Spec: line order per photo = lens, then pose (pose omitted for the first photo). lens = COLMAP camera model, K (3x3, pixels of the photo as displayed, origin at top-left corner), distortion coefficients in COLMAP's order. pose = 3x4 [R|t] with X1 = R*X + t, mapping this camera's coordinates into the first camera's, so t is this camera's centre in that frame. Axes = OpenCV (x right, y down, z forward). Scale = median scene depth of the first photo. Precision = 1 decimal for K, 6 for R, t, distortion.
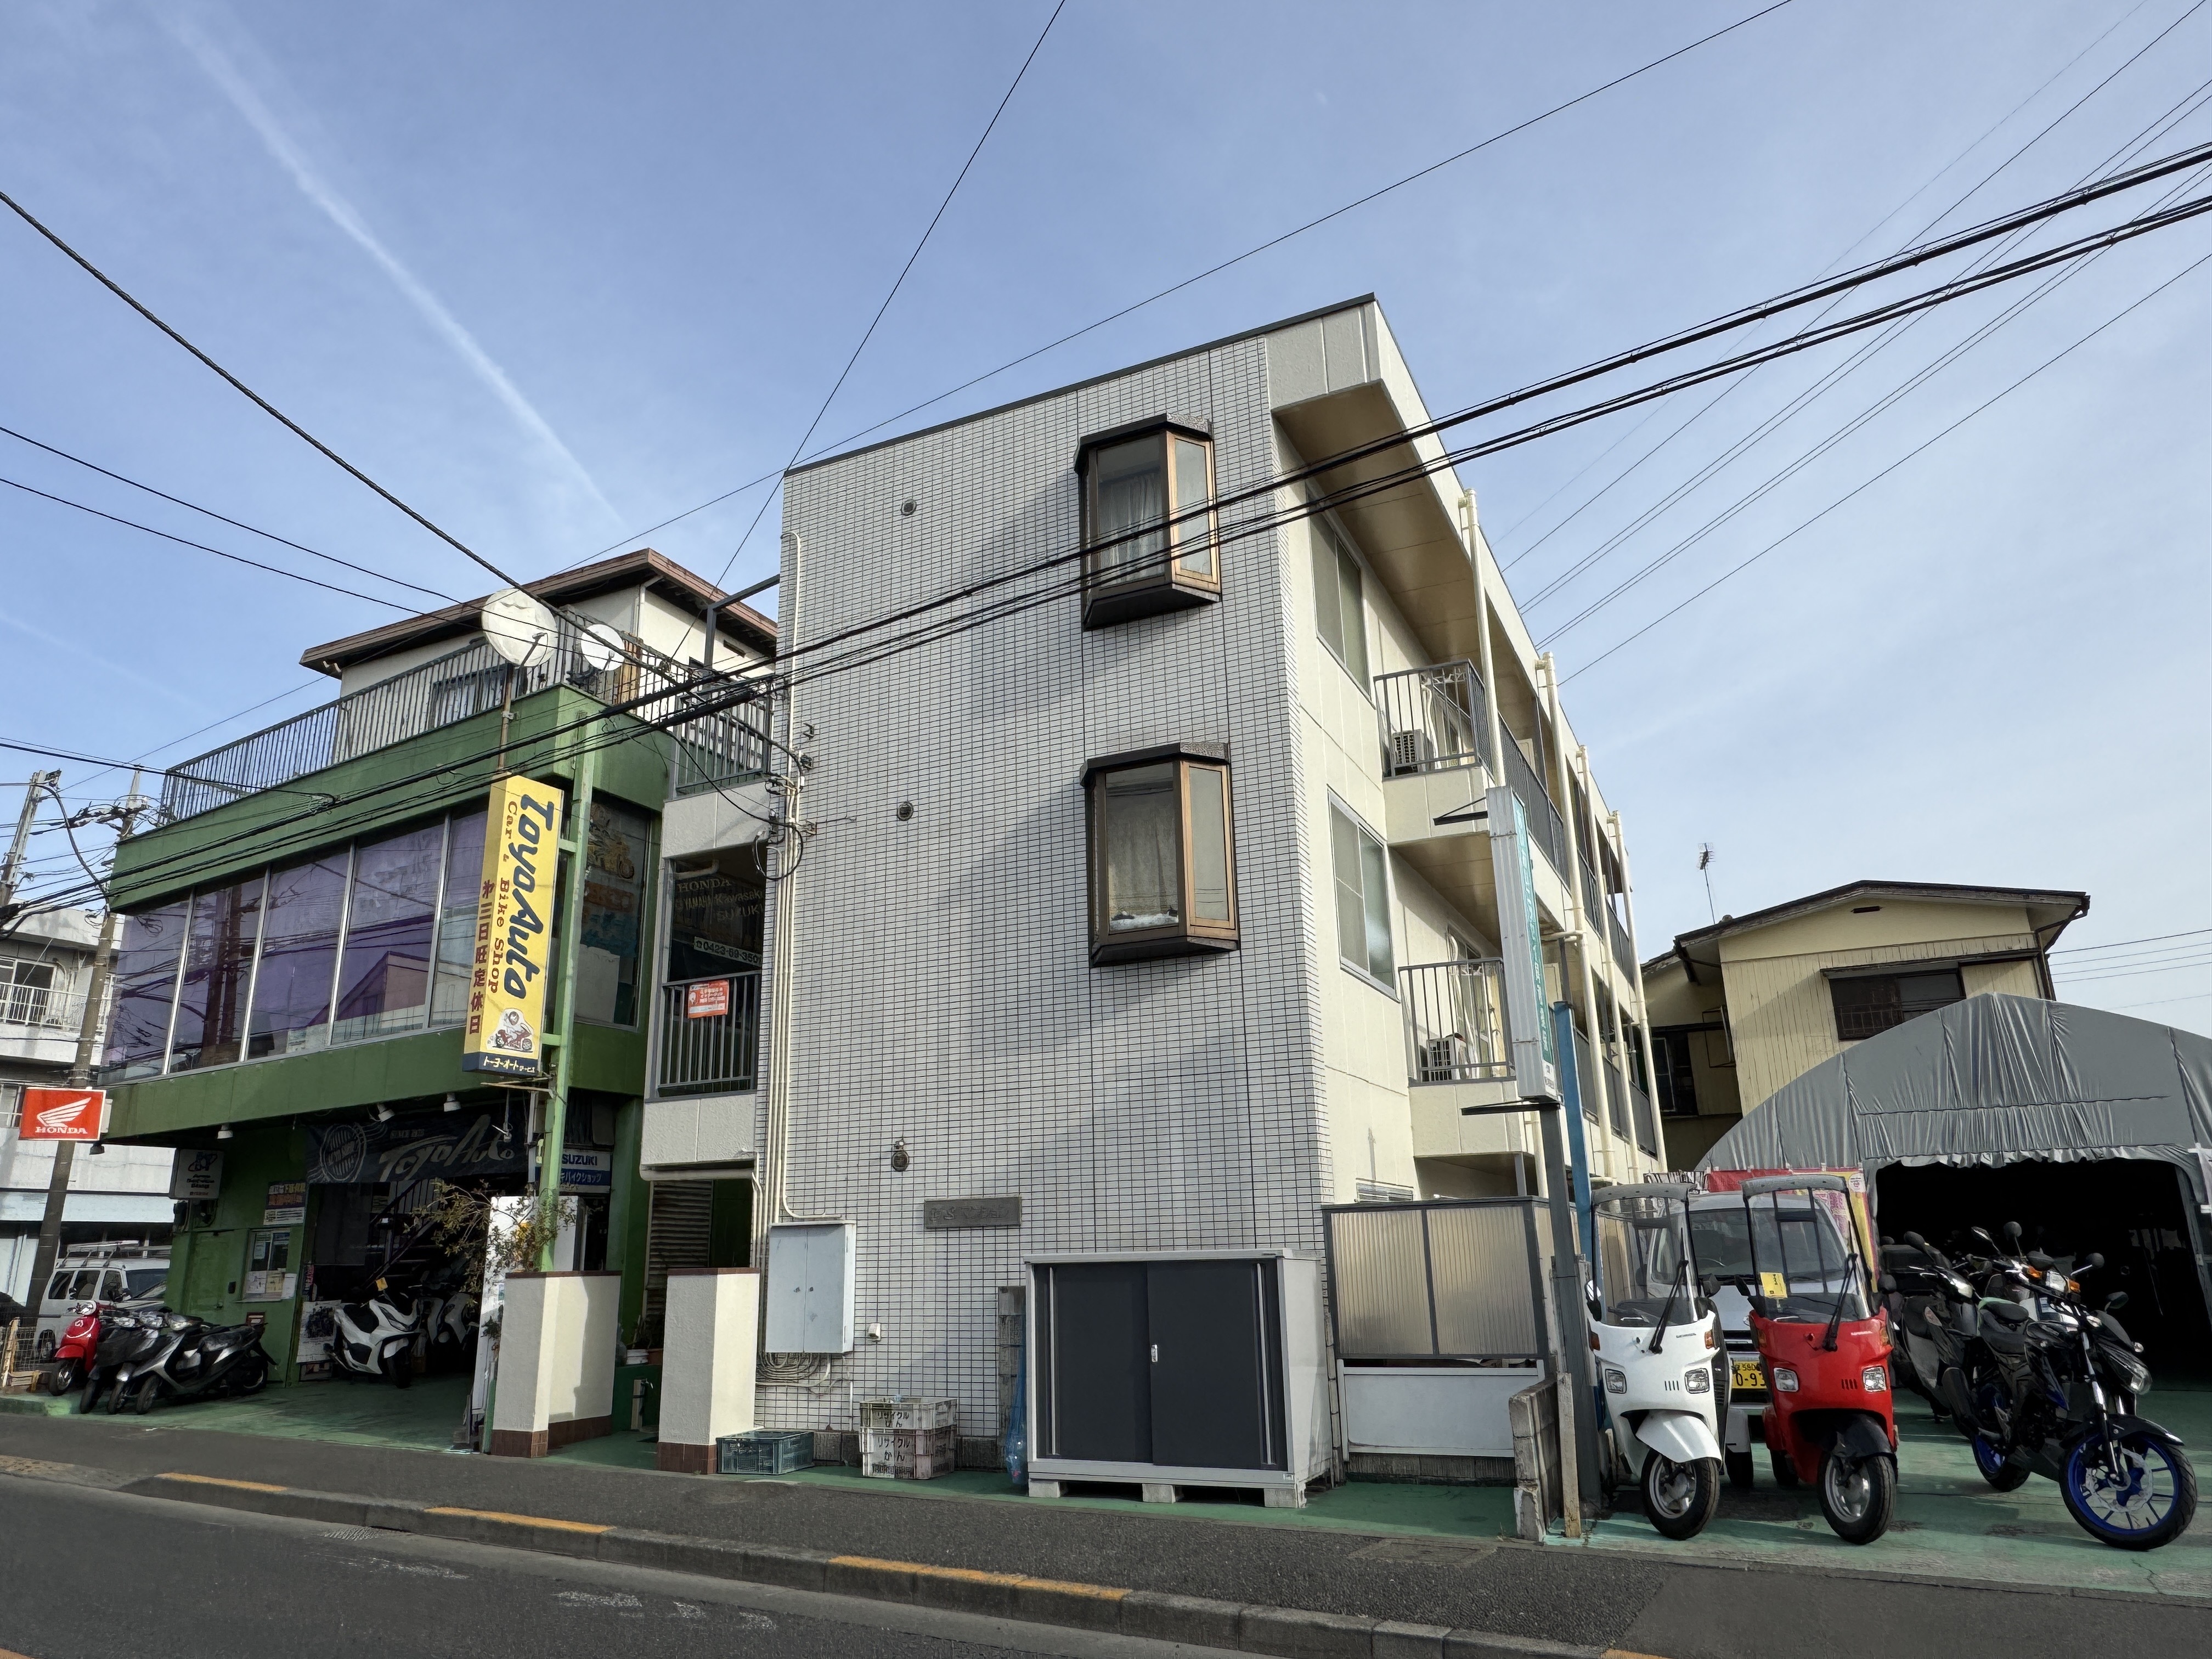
lens RADIAL K [[1435.5, 0, 1087.0], [0, 1435.5, 837.4], [0, 0, 1]] dist [-0.003408, 0.002427]
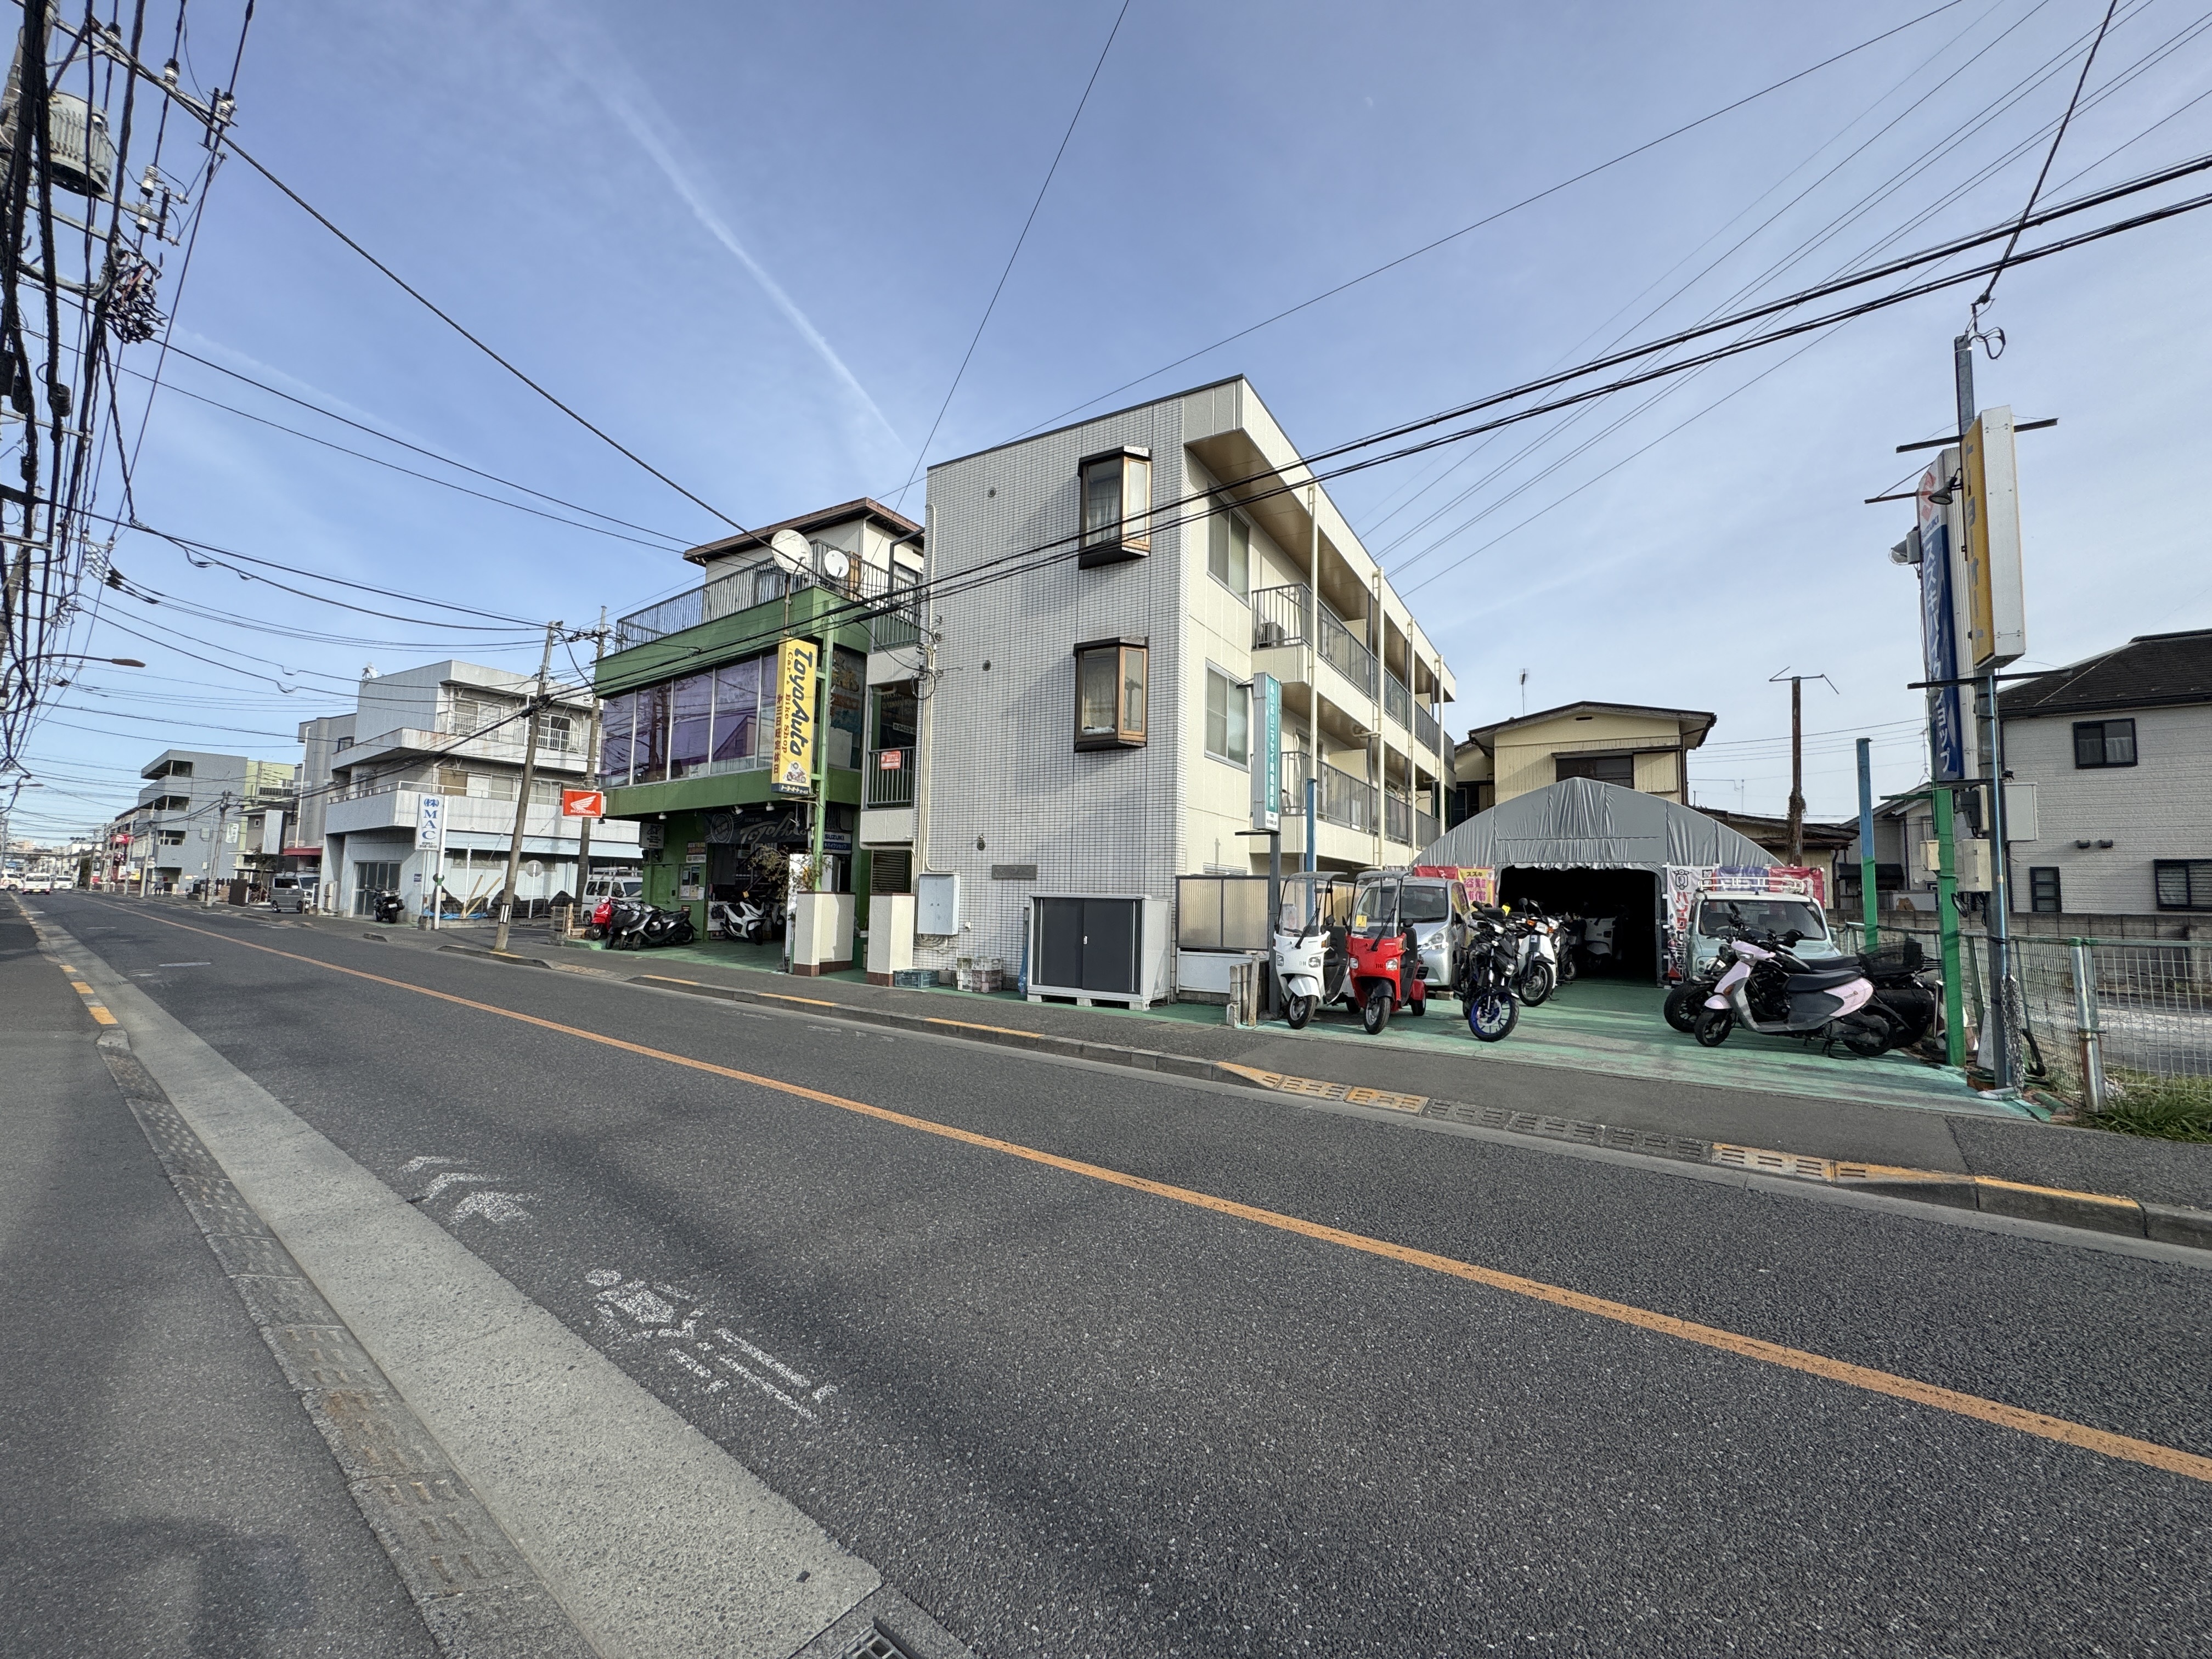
lens RADIAL K [[883.7, 0, 1101.4], [0, 883.7, 829.0], [0, 0, 1]] dist [-0.003115, 0.000340]
pose [[0.996074, 0.036583, -0.080608, 0.122952], [-0.019137, 0.978066, 0.207415, -0.050479], [0.086428, -0.205058, 0.974926, -0.166334]]
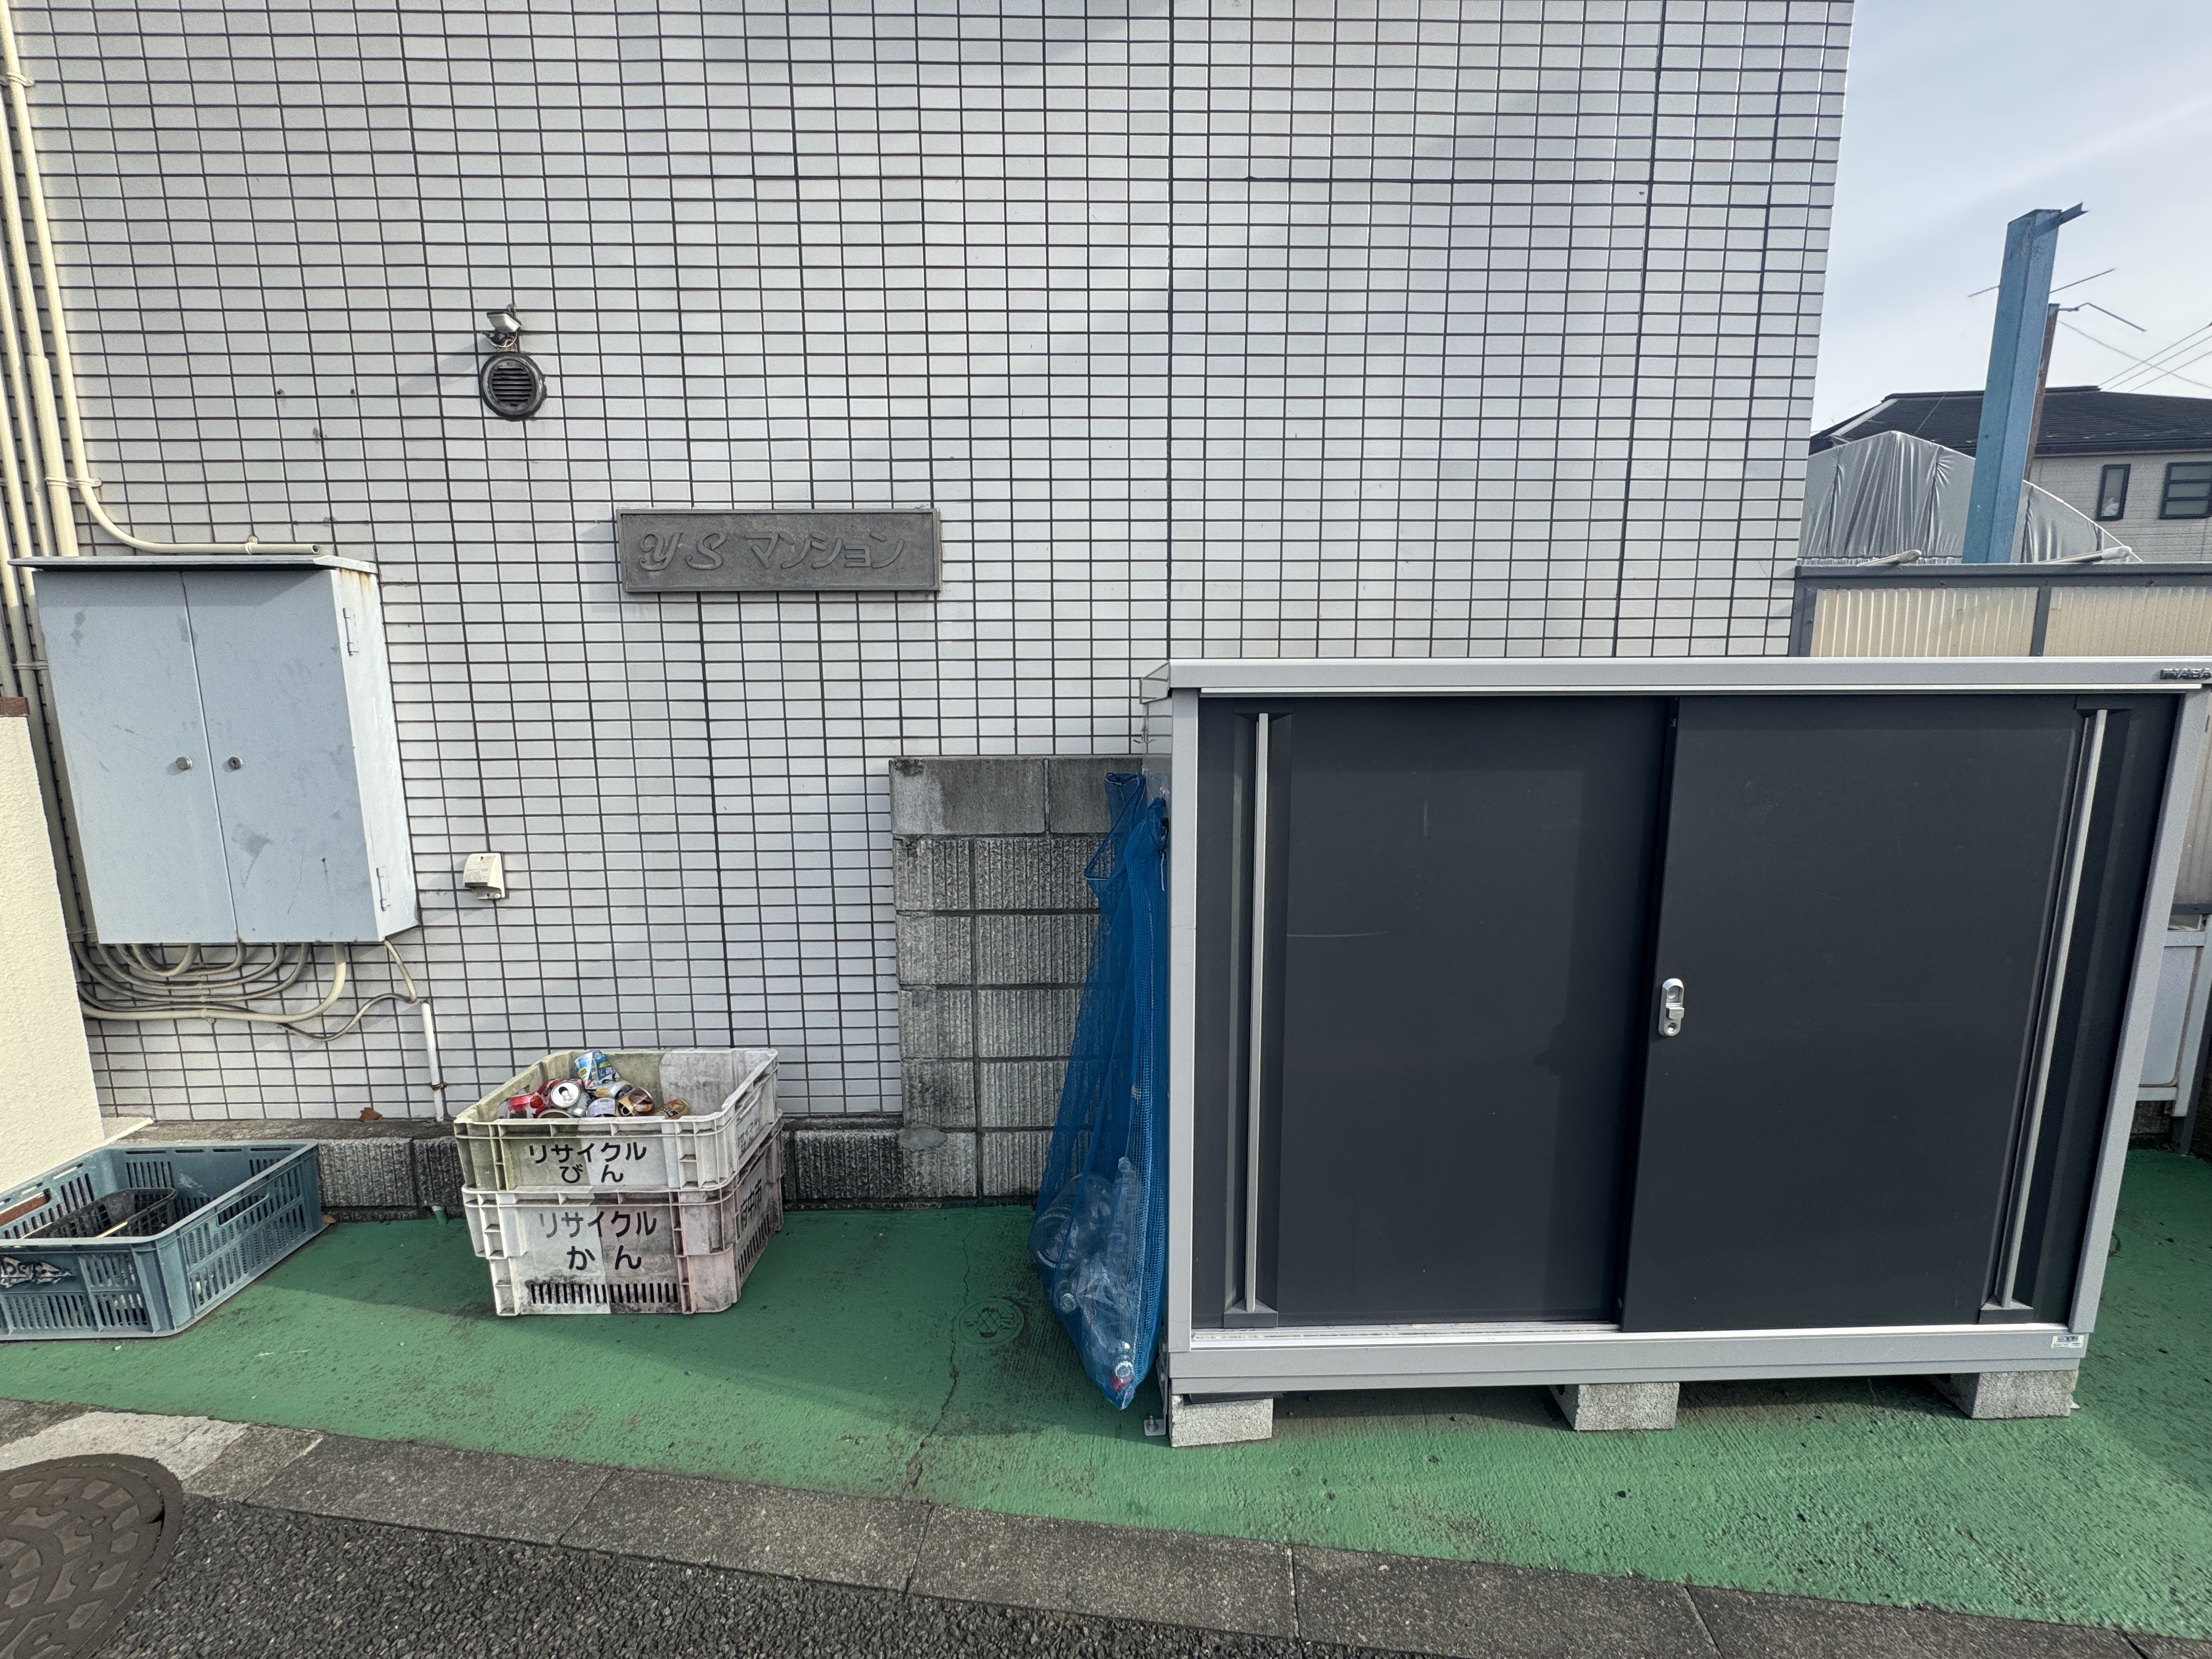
lens RADIAL K [[883.7, 0, 1101.4], [0, 883.7, 829.0], [0, 0, 1]] dist [-0.003115, 0.000340]
pose [[0.890898, -0.050654, 0.451370, -0.096473], [-0.141584, 0.913276, 0.381943, 0.201064], [-0.431573, -0.404179, 0.806464, 0.670725]]
